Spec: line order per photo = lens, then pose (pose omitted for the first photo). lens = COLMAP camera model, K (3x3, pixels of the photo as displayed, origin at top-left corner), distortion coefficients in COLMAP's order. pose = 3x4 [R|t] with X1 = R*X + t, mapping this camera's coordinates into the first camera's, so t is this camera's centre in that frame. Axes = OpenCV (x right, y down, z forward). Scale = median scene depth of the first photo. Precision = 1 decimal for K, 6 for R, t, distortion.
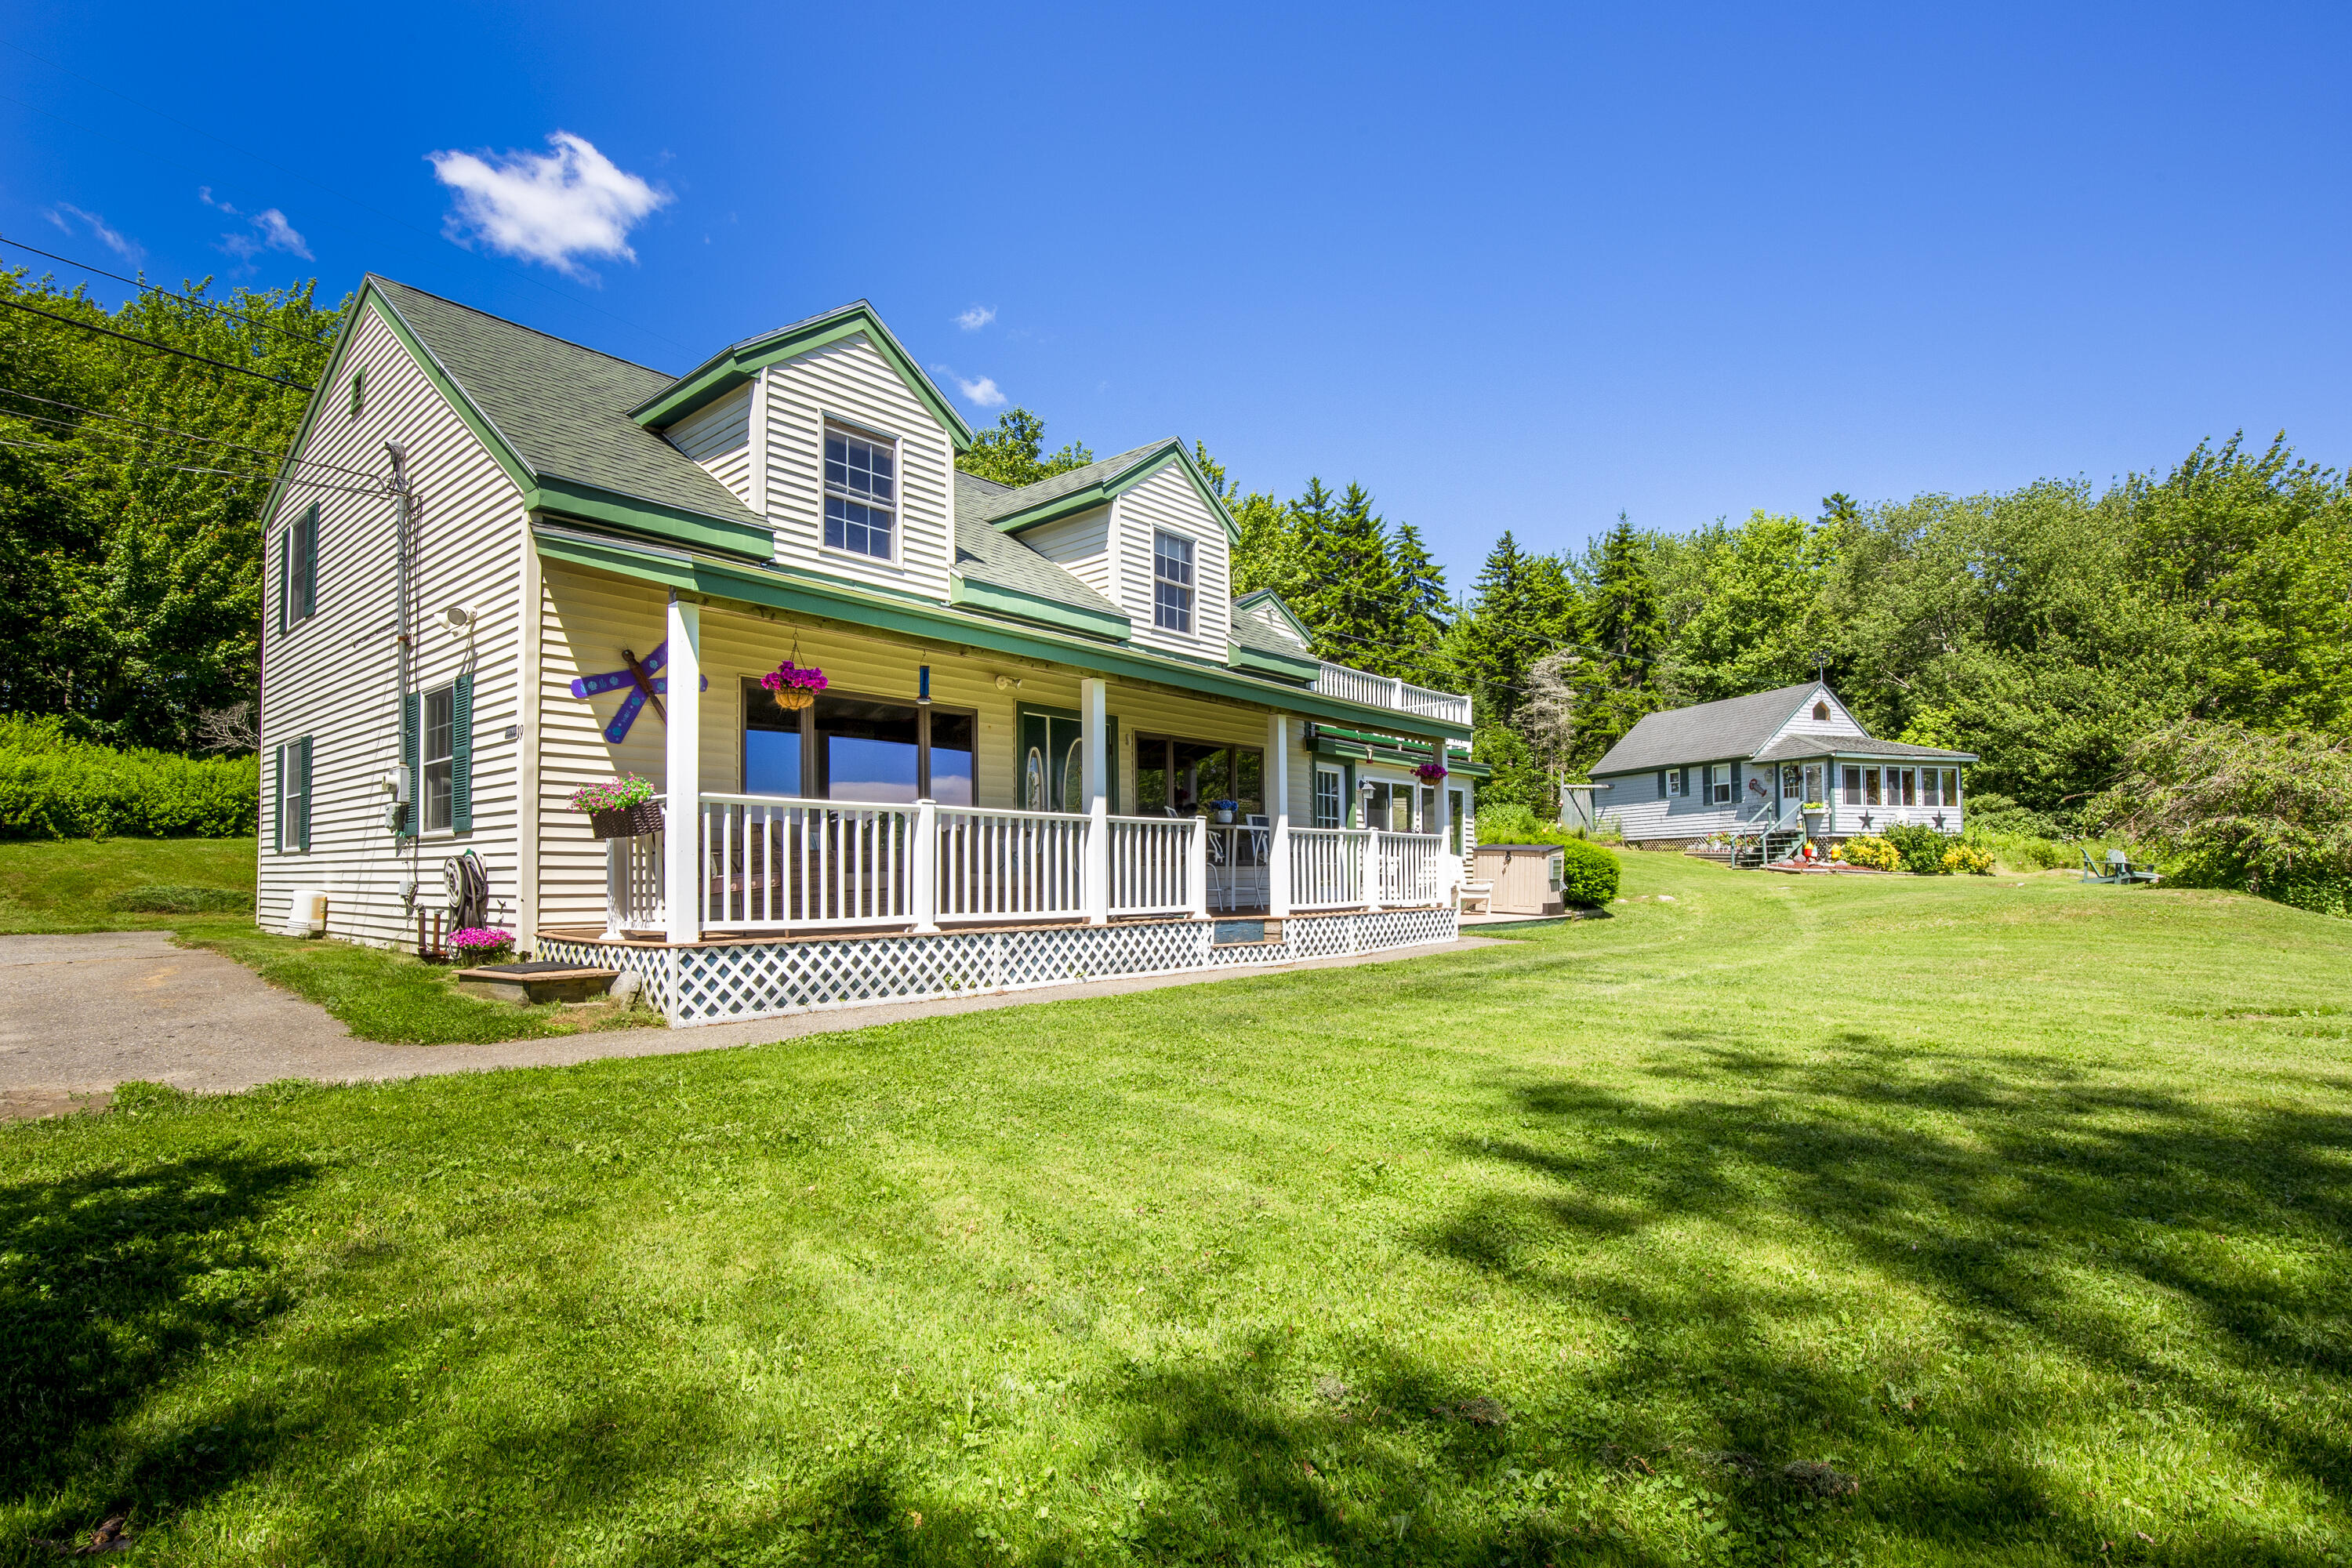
lens RADIAL K [[1142.6, 0, 1177.6], [0, 1142.6, 846.8], [0, 0, 1]] dist [-0.026487, 0.001172]
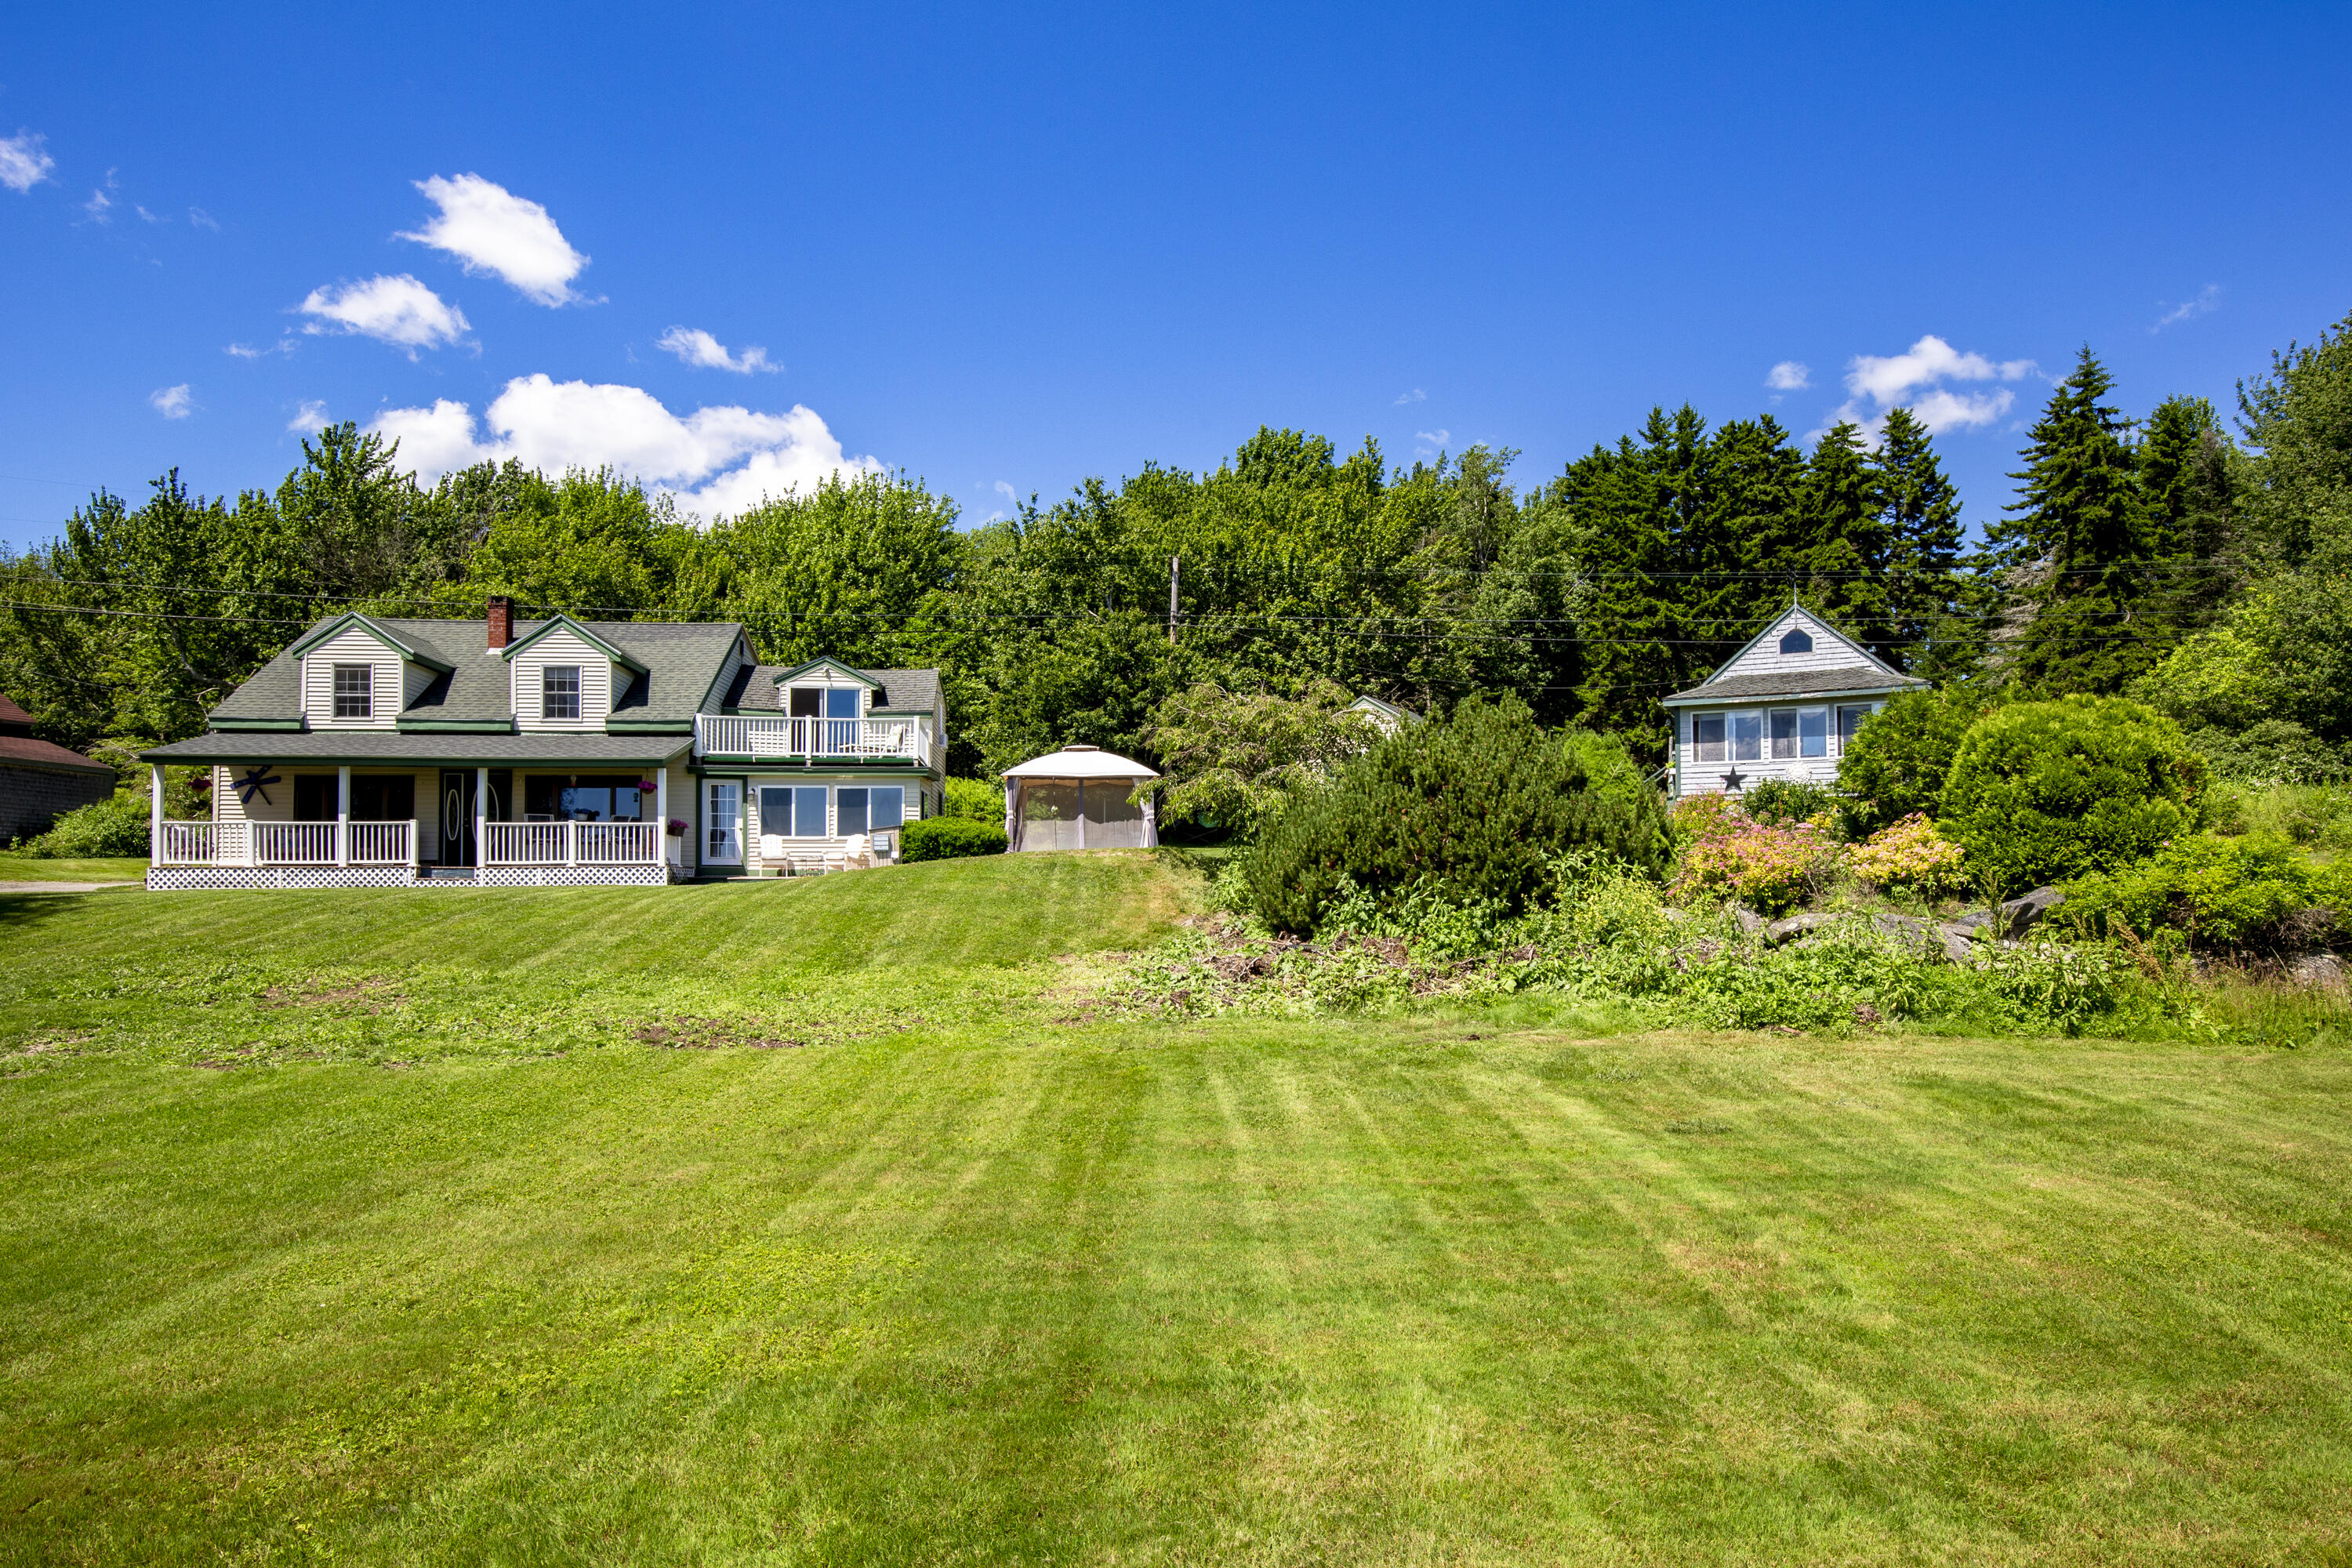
lens RADIAL K [[1336.1, 0, 1266.1], [0, 1336.1, 878.5], [0, 0, 1]] dist [-0.020899, -0.000996]
pose [[0.742108, -0.006111, -0.670253, 0.973437], [0.019315, 0.999738, 0.012270, 0.028469], [0.670003, -0.022052, 0.742031, 0.065683]]
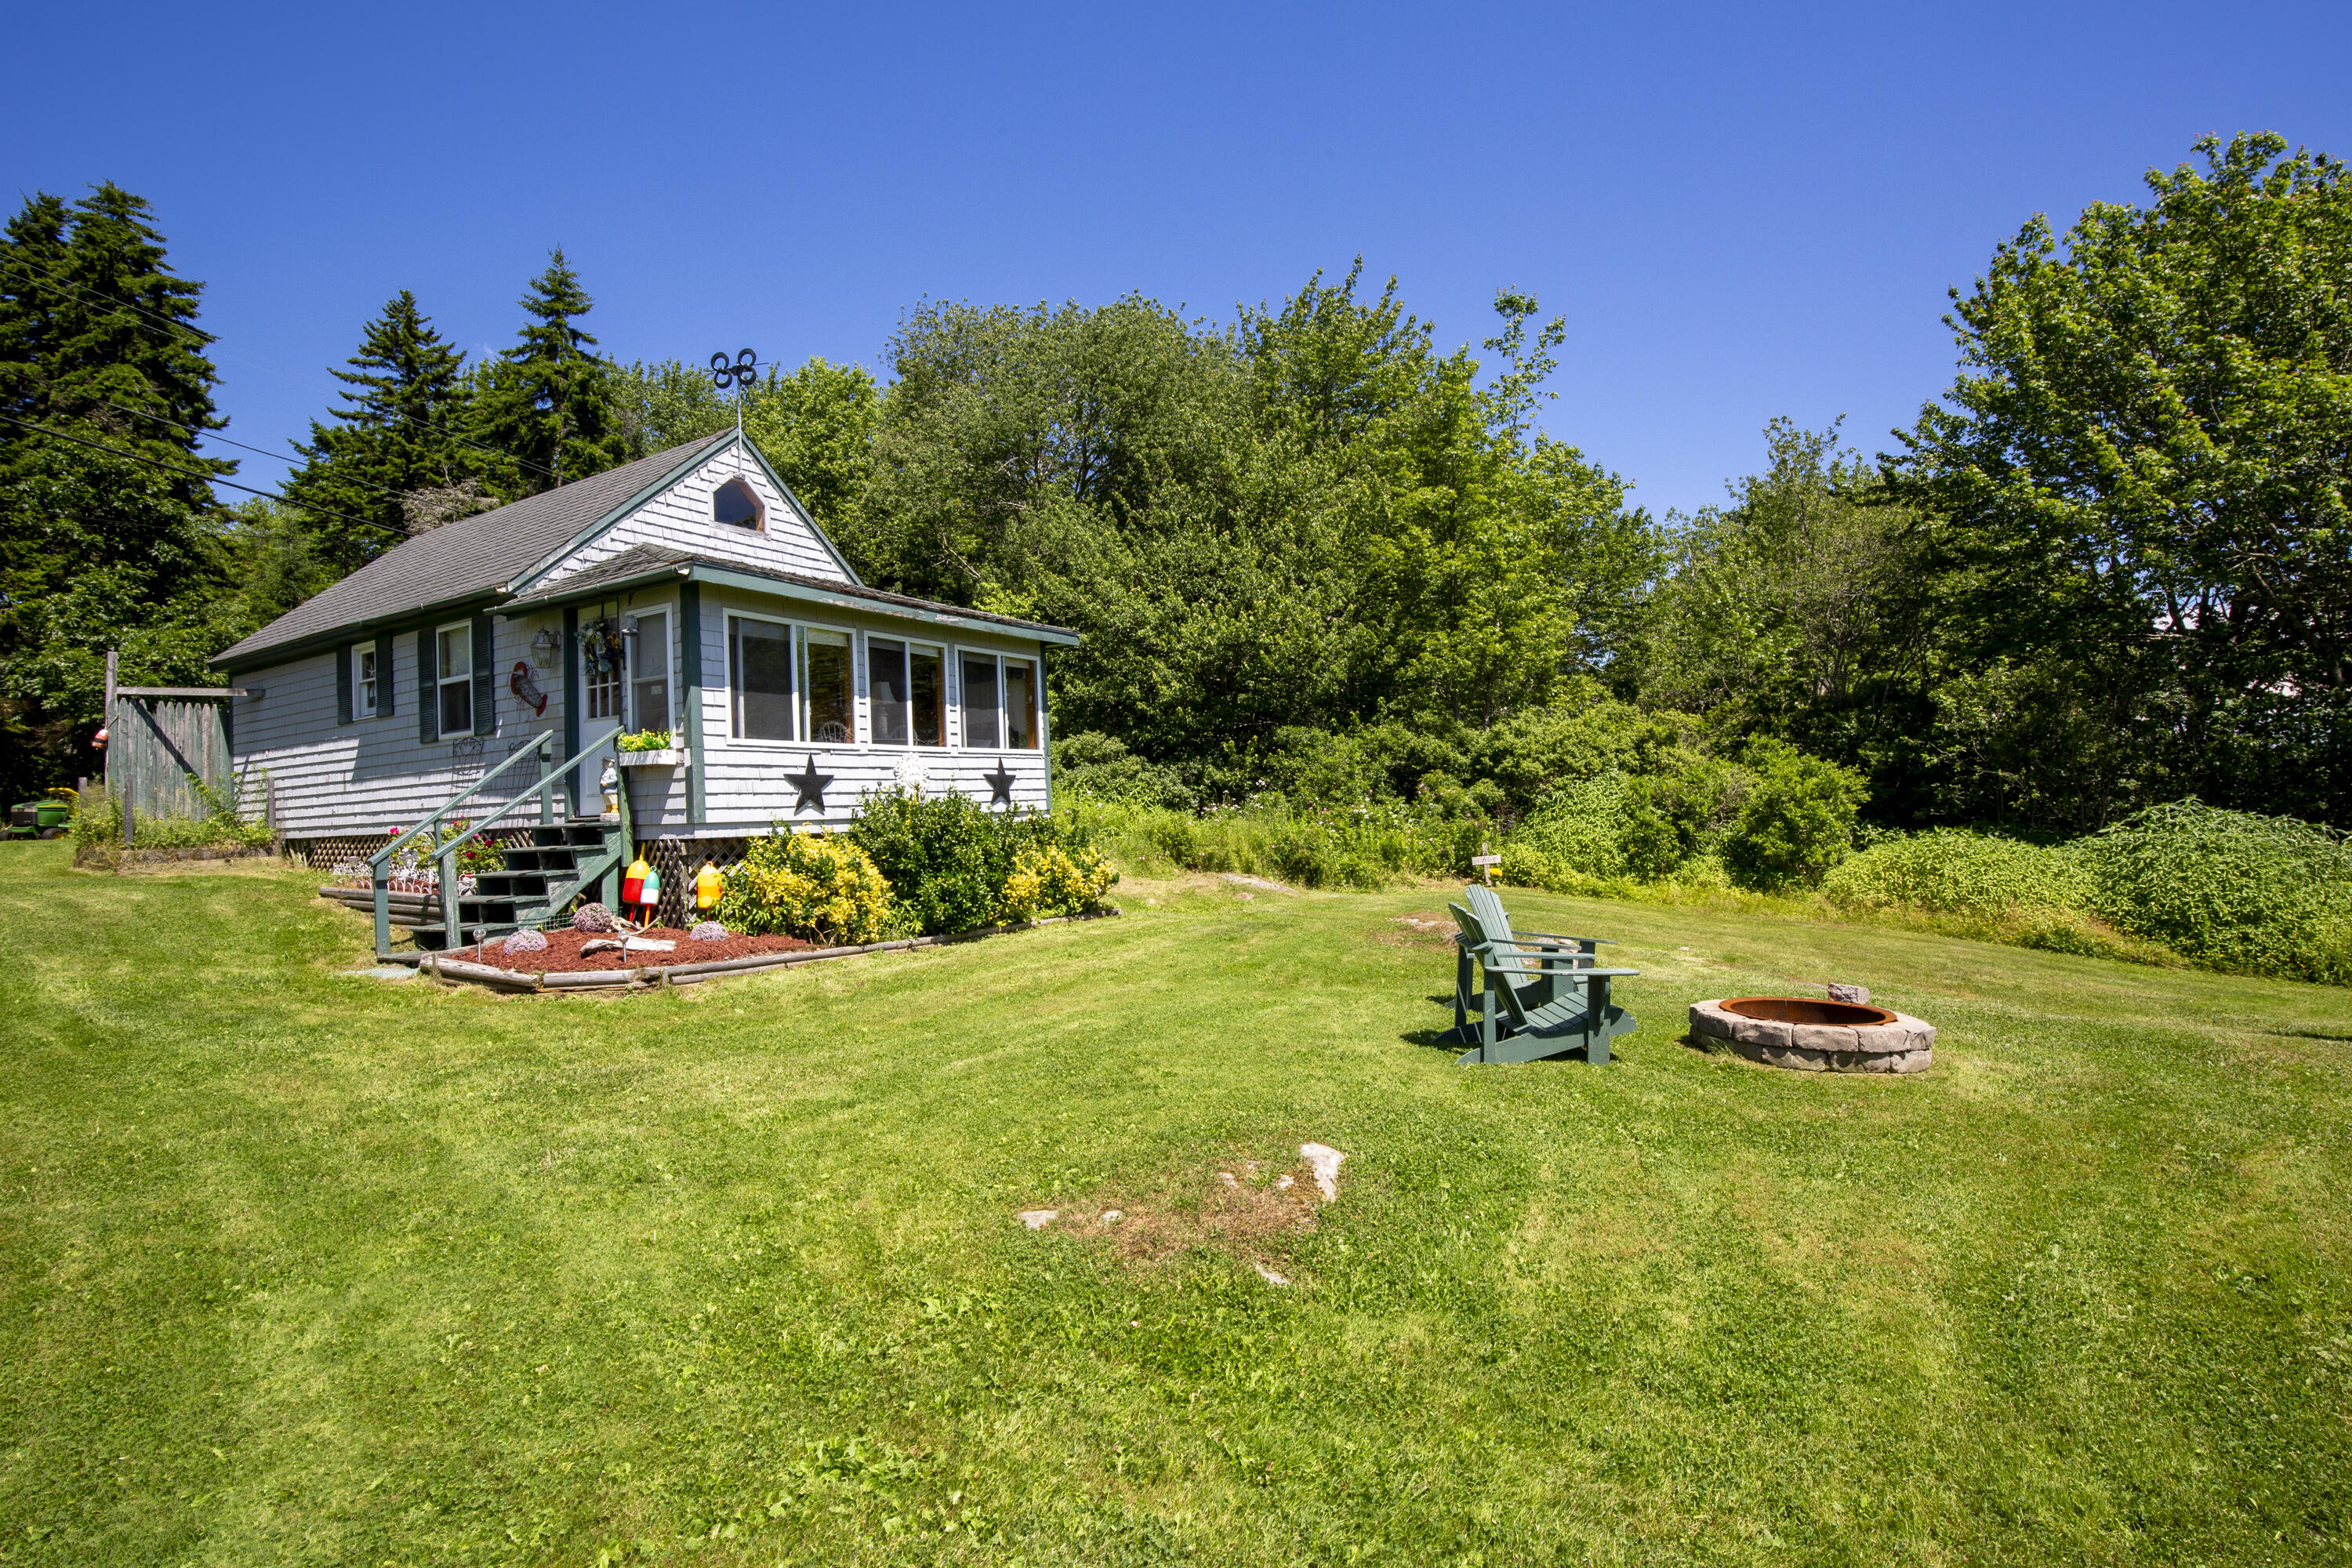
lens RADIAL K [[1084.6, 0, 1167.9], [0, 1084.6, 775.4], [0, 0, 1]] dist [-0.029182, 0.000753]
pose [[0.756572, -0.005448, 0.653887, 0.465363], [0.018804, 0.999733, -0.013427, -0.019756], [-0.653640, 0.022454, 0.756473, 0.665887]]
